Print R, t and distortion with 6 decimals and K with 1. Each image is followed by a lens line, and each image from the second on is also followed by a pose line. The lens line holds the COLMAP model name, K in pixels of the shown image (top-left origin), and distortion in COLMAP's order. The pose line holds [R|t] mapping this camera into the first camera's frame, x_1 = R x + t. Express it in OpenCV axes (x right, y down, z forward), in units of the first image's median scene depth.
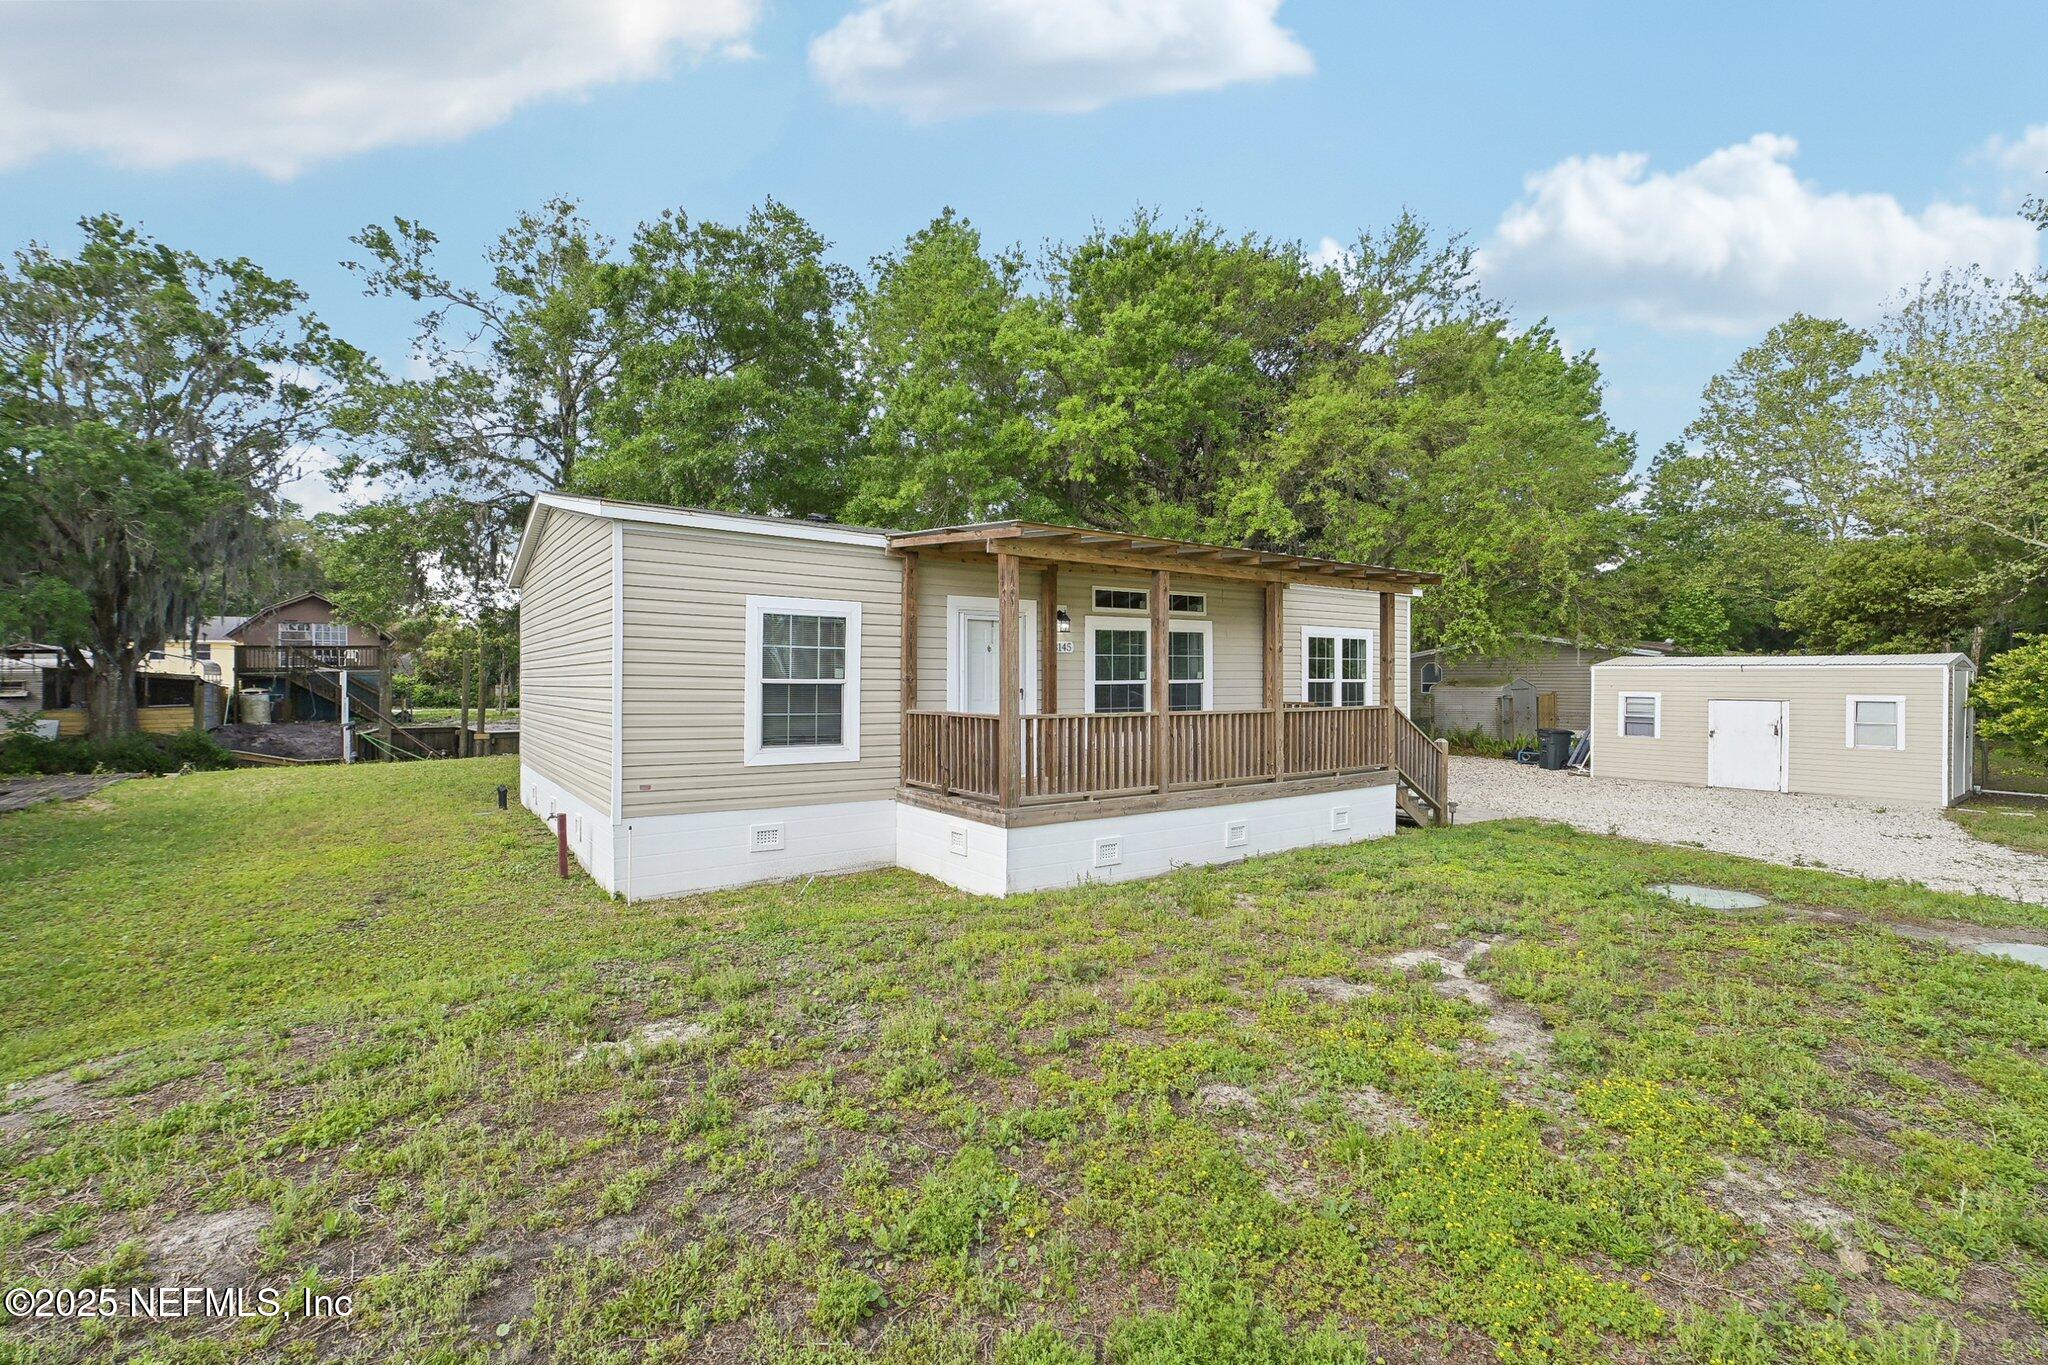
lens RADIAL K [[897.8, 0, 1043.7], [0, 897.8, 680.2], [0, 0, 1]] dist [0.002057, 0.000028]
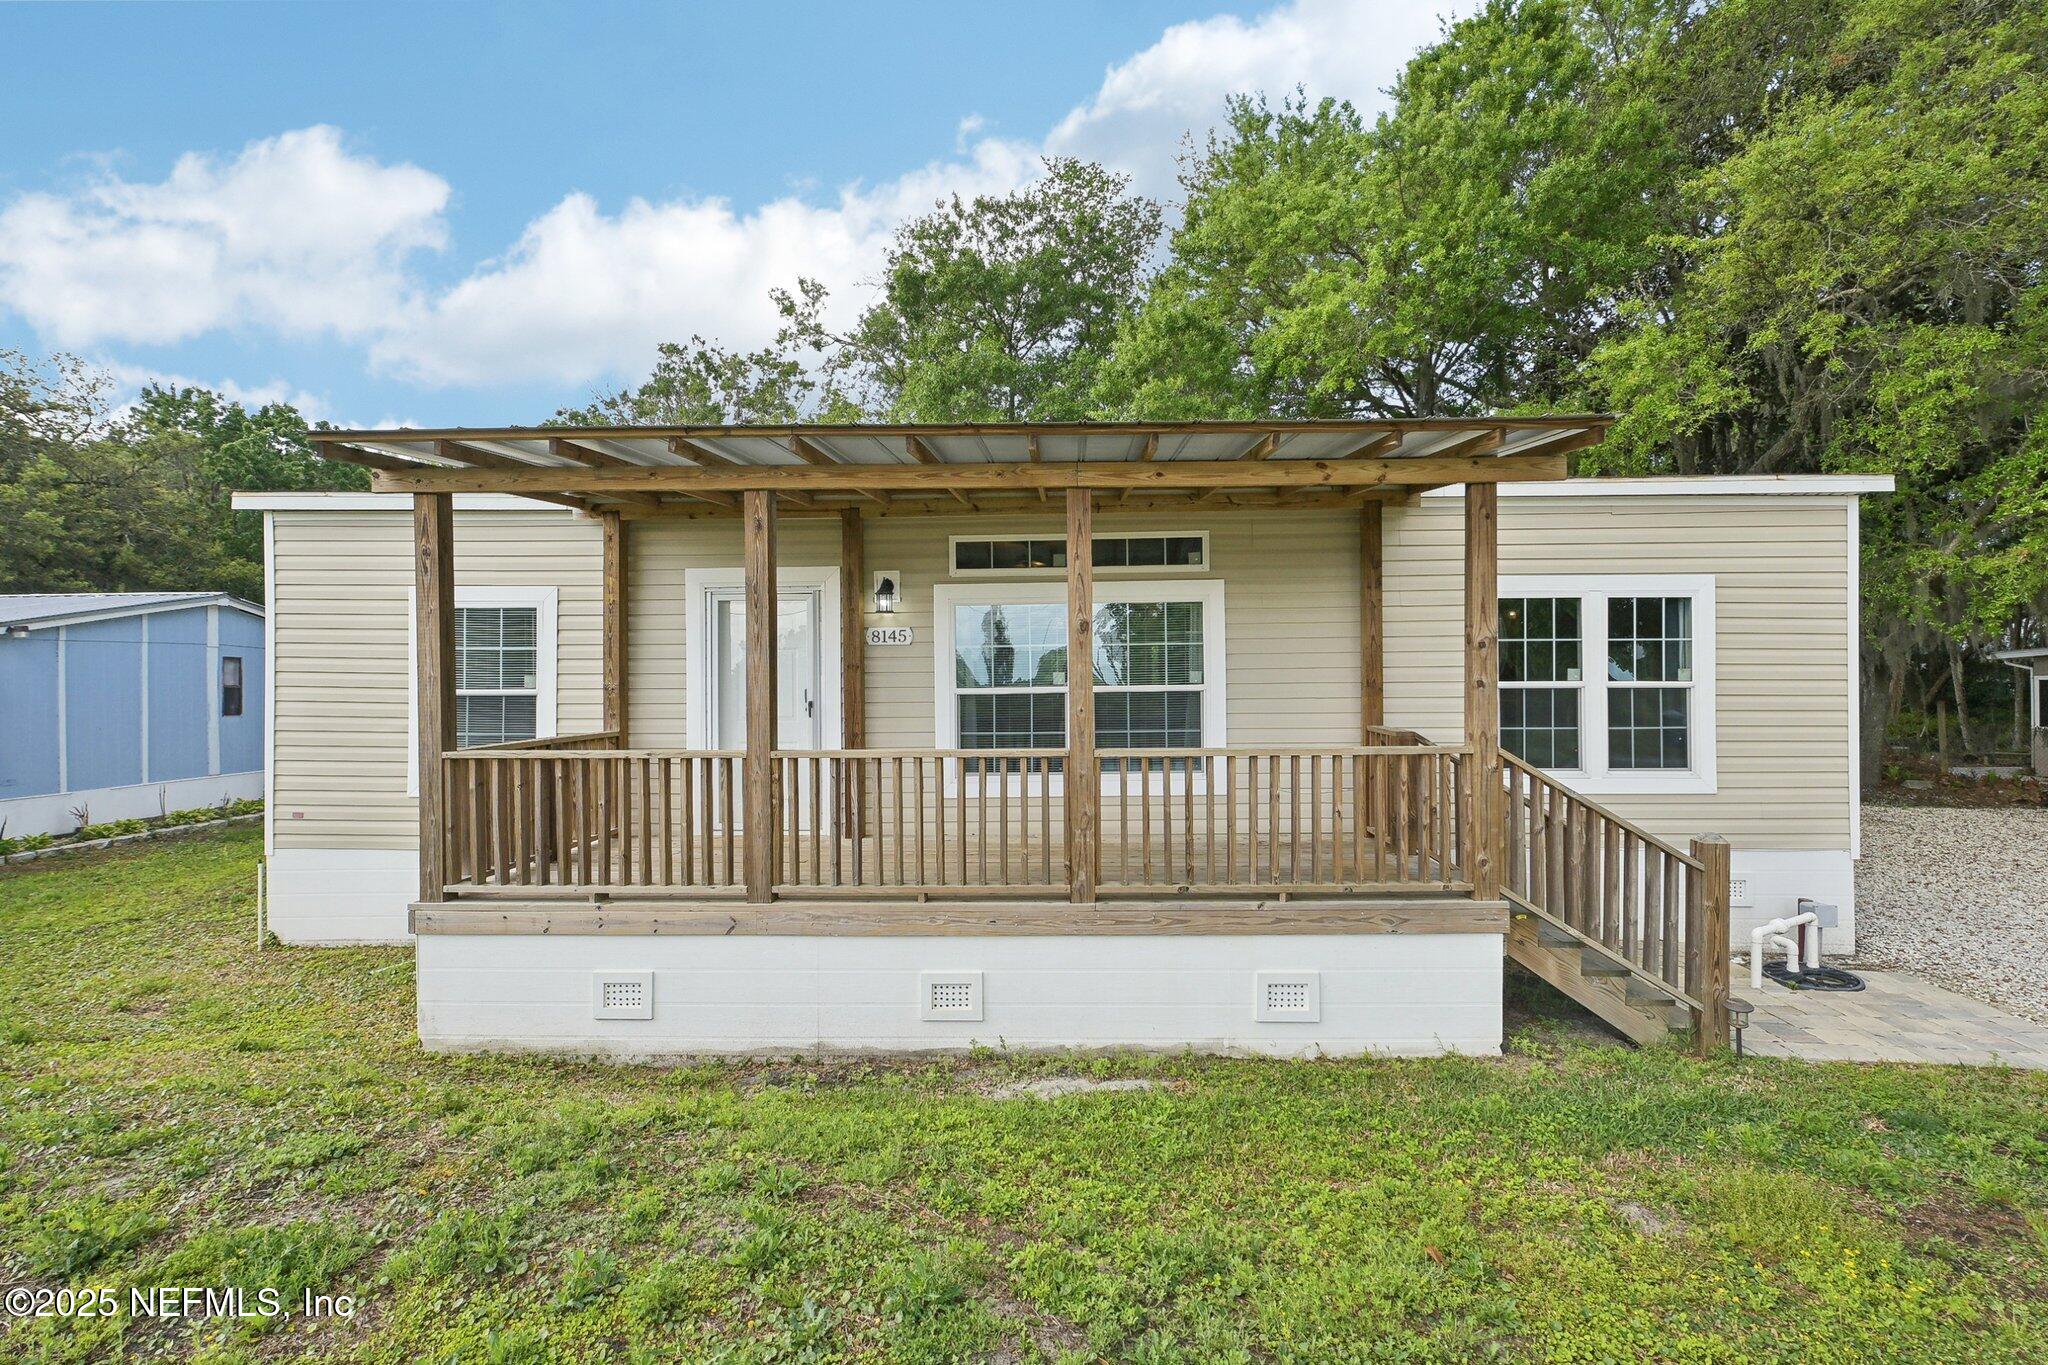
lens RADIAL K [[909.9, 0, 1058.5], [0, 909.9, 671.1], [0, 0, 1]] dist [0.002959, 0.000252]
pose [[0.798257, -0.012813, -0.602181, 0.452350], [0.006690, 0.999901, -0.012408, -0.003084], [0.602280, 0.005876, 0.798263, 0.498558]]
